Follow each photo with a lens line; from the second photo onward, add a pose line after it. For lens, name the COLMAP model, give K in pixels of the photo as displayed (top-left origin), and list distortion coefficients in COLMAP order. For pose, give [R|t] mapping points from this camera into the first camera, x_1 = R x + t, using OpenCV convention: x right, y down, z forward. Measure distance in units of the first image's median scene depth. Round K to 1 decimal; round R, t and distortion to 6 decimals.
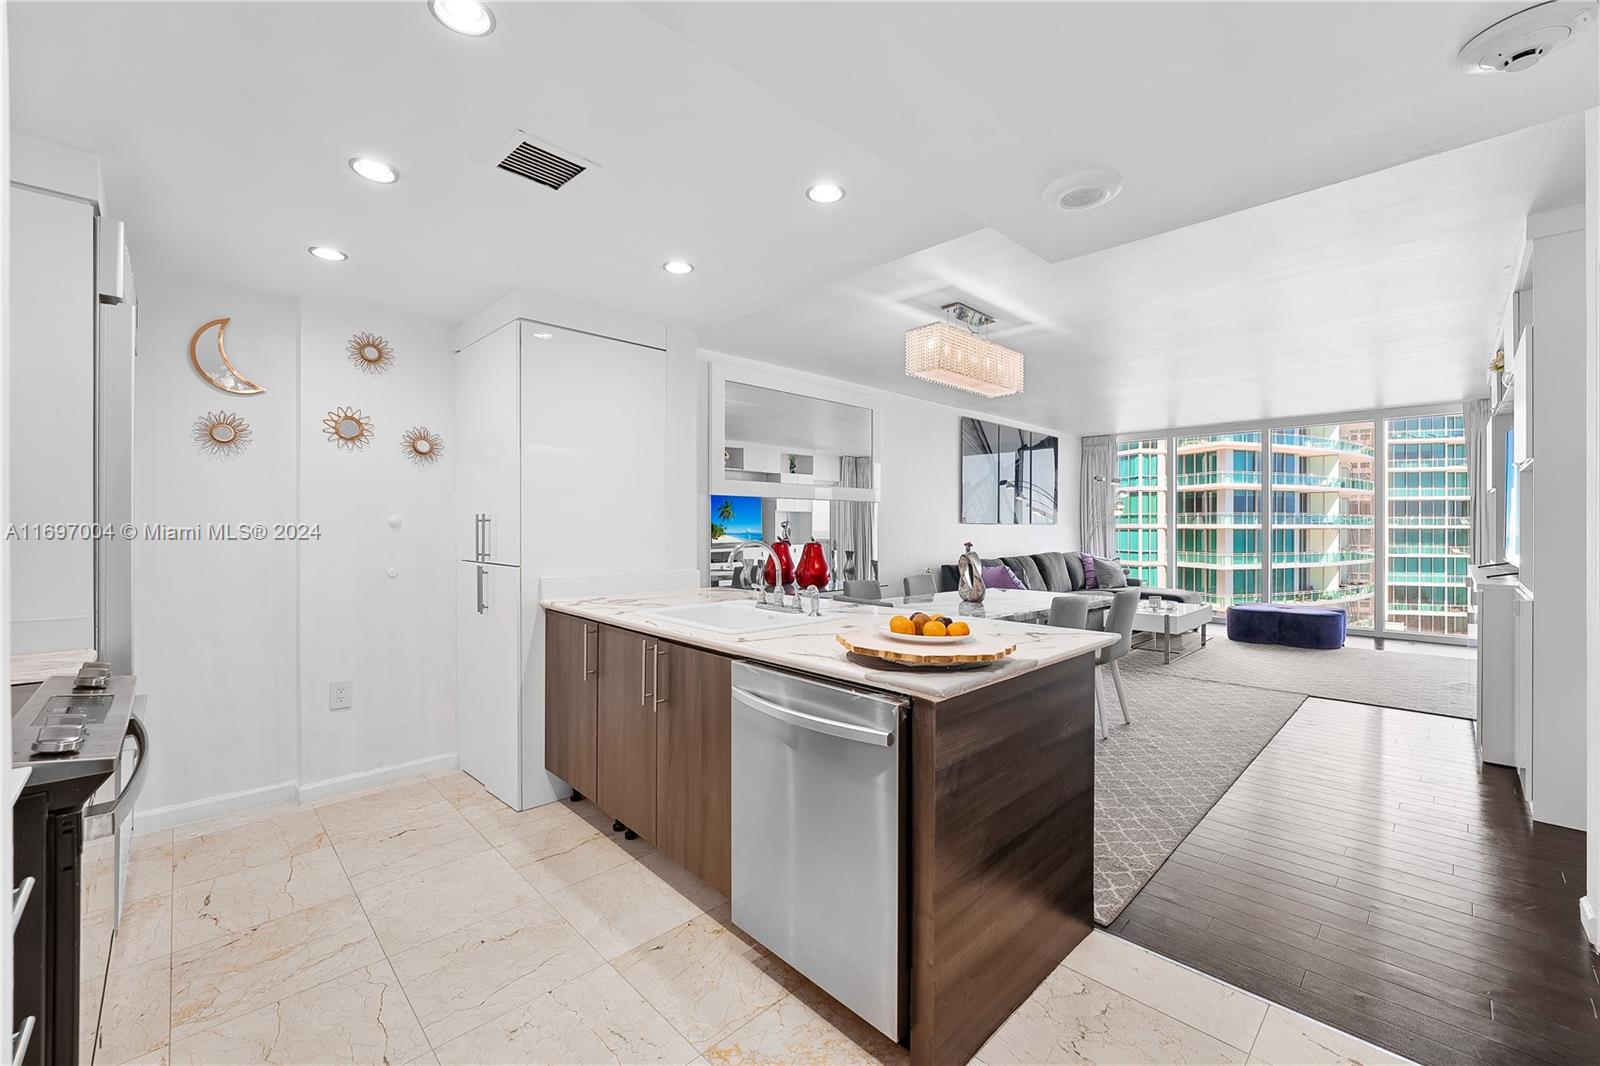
lens RADIAL K [[650.4, 0, 800.3], [0, 650.4, 528.6], [0, 0, 1]] dist [-0.014621, 0.000331]
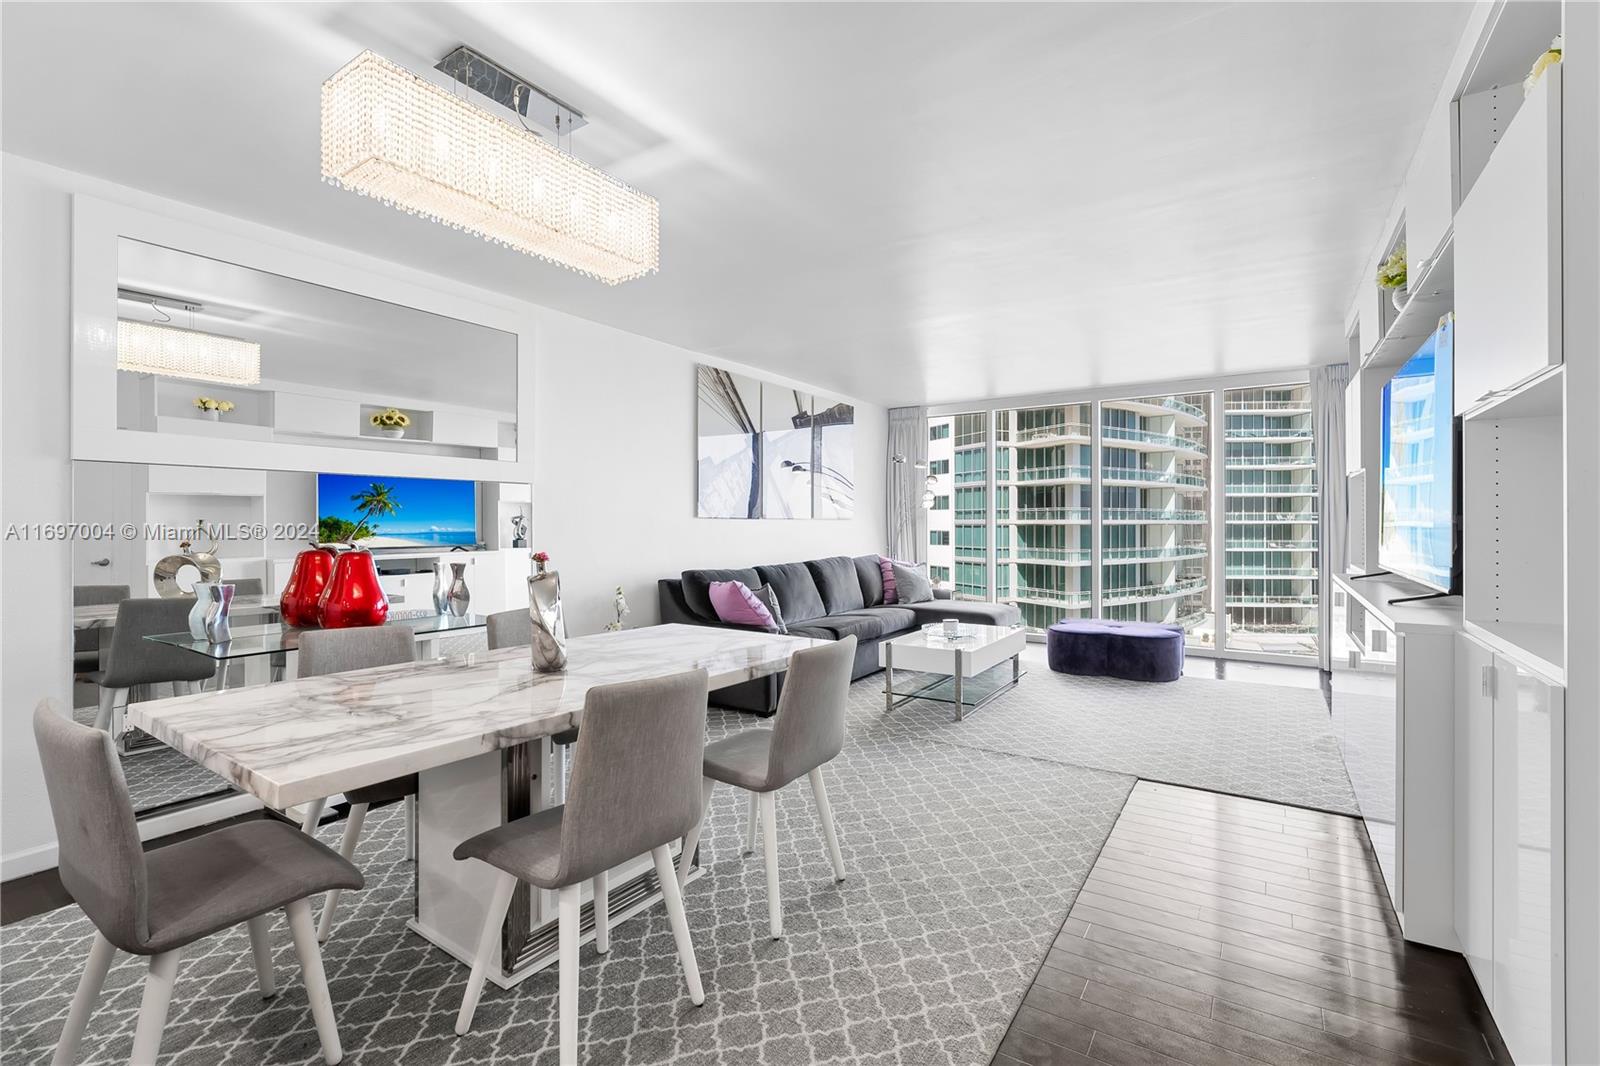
lens RADIAL K [[714.2, 0, 799.1], [0, 714.2, 523.2], [0, 0, 1]] dist [-0.014353, -0.000160]
pose [[0.977890, -0.002090, 0.209110, 0.255757], [0.002684, 0.999993, -0.002556, -0.000354], [-0.209103, 0.003061, 0.977889, 0.308162]]
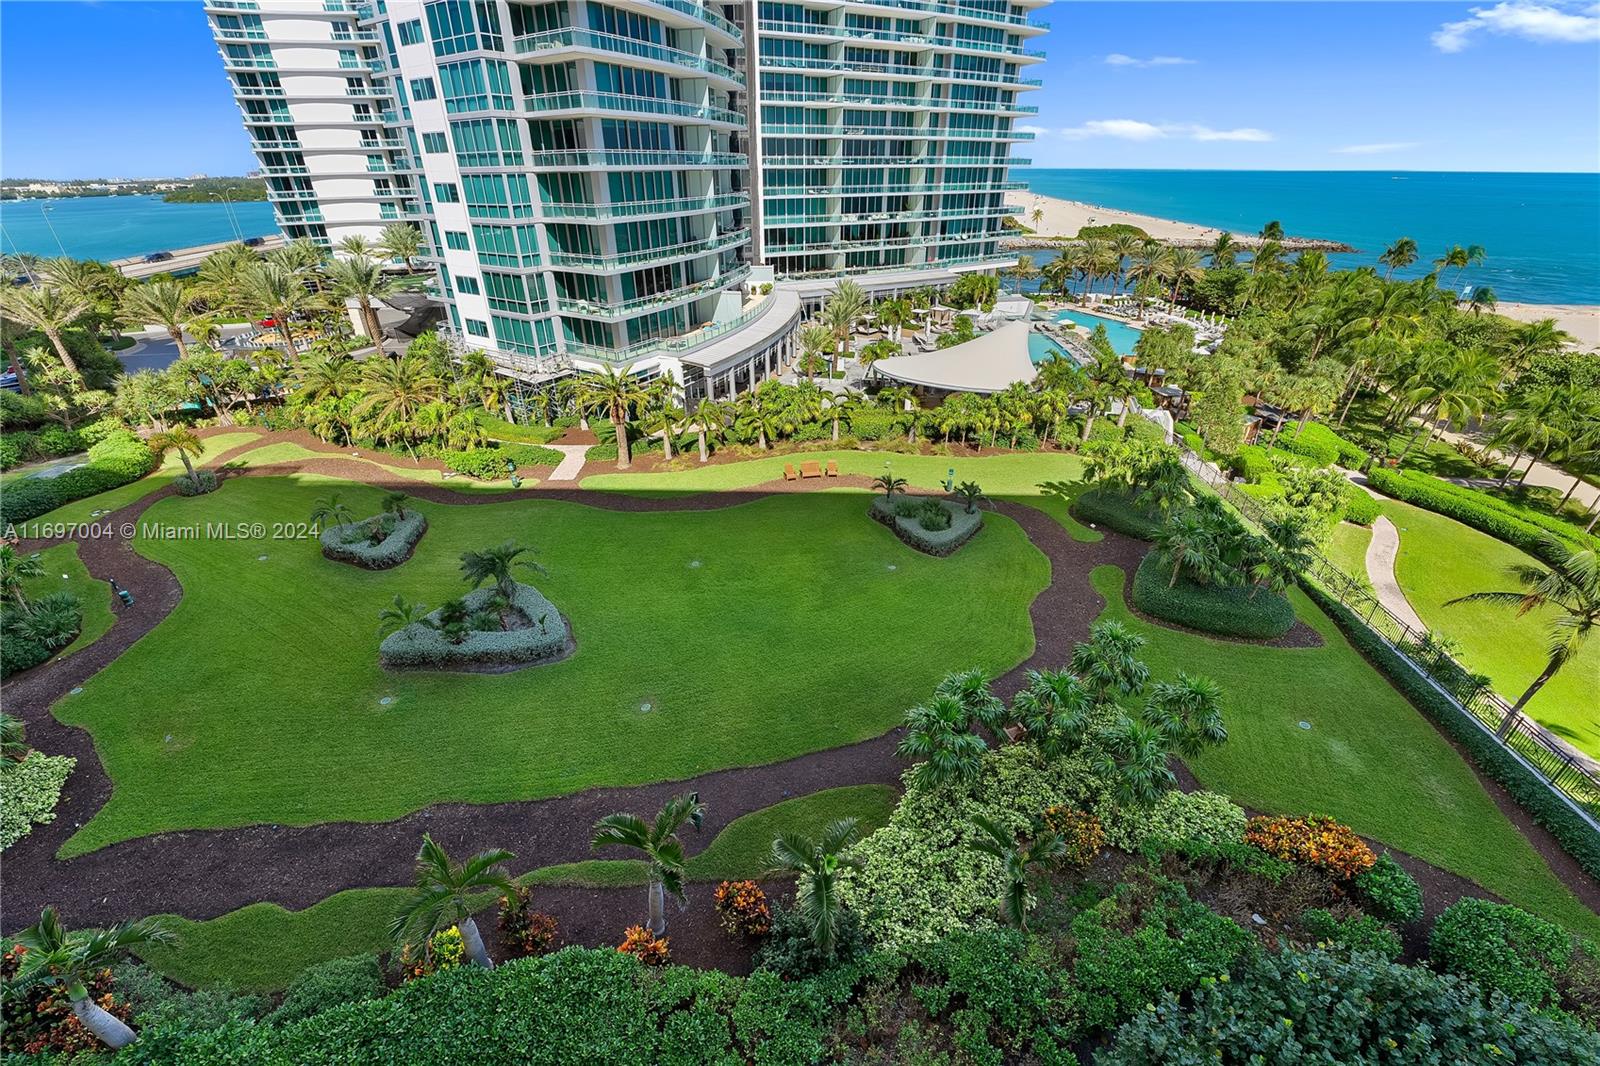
lens RADIAL K [[667.6, 0, 798.5], [0, 667.6, 538.6], [0, 0, 1]] dist [-0.020531, 0.001023]
pose [[0.728297, -0.339279, 0.595376, 1.646843], [0.008620, 0.873298, 0.487110, -0.003241], [-0.685207, -0.349629, 0.638945, 0.945779]]
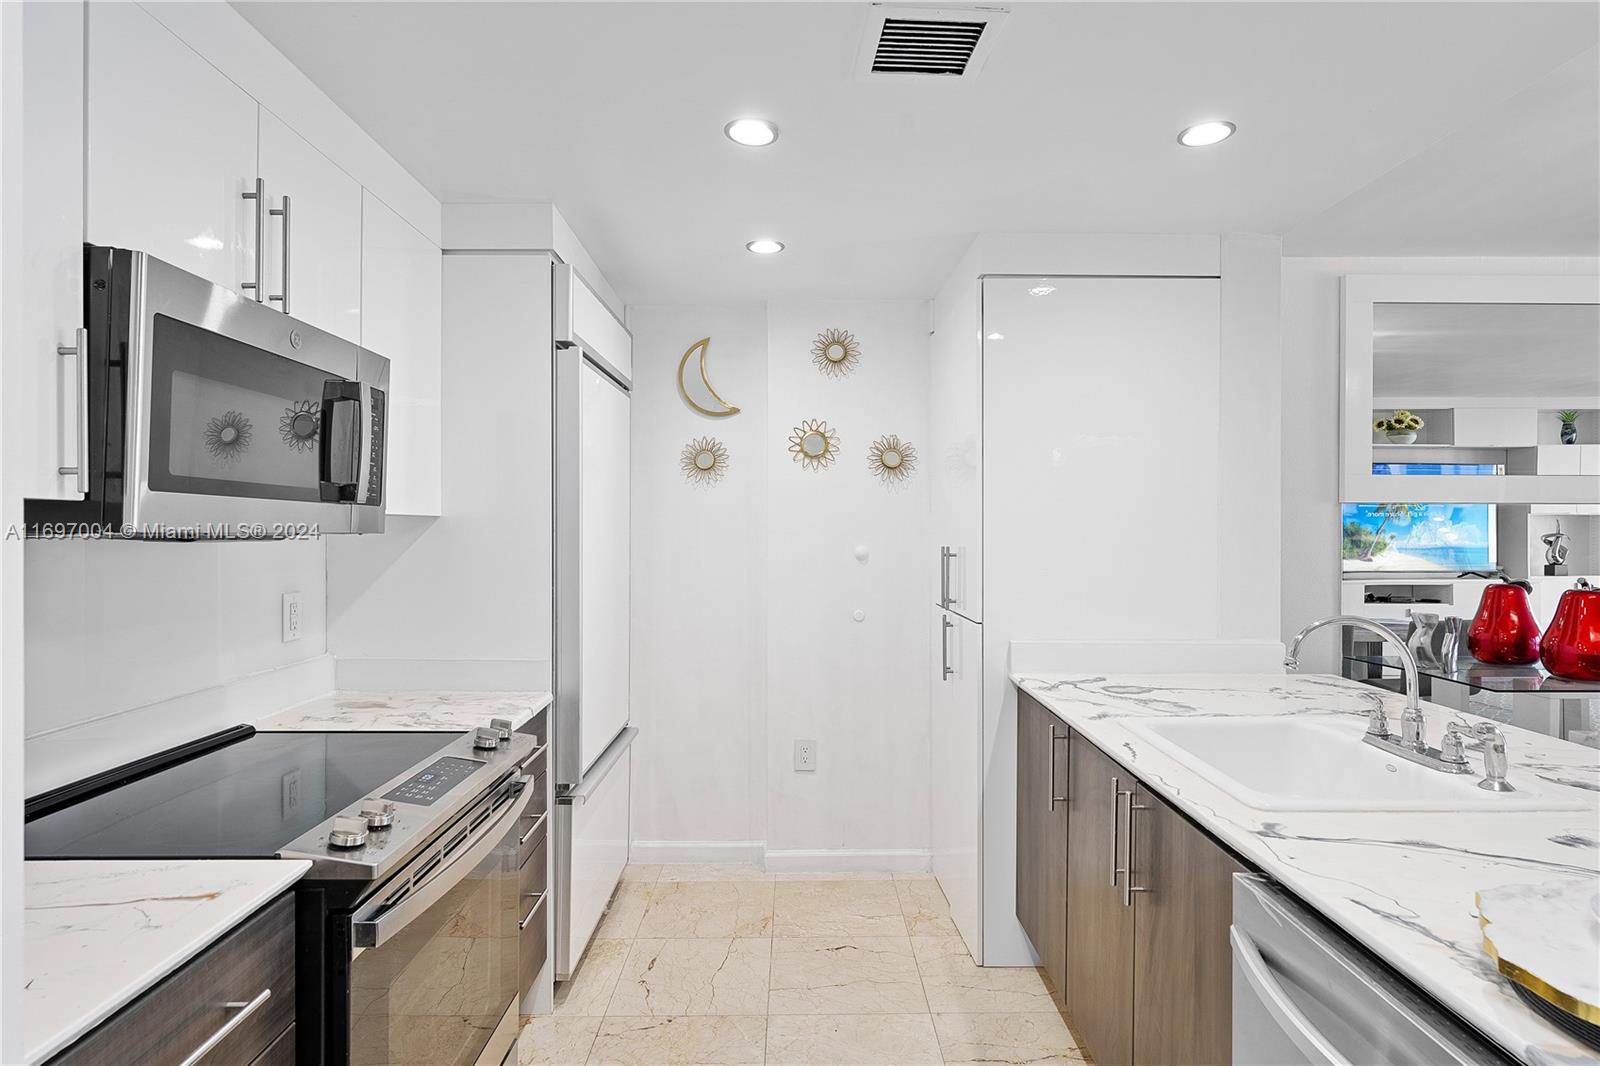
lens RADIAL K [[852.8, 0, 800.0], [0, 852.8, 533.0], [0, 0, 1]] dist [-0.001871, -0.000557]
pose [[0.720723, 0.003358, -0.693215, 0.036400], [-0.003548, 0.999993, 0.001155, -0.020612], [0.693214, 0.001627, 0.720730, 0.091369]]
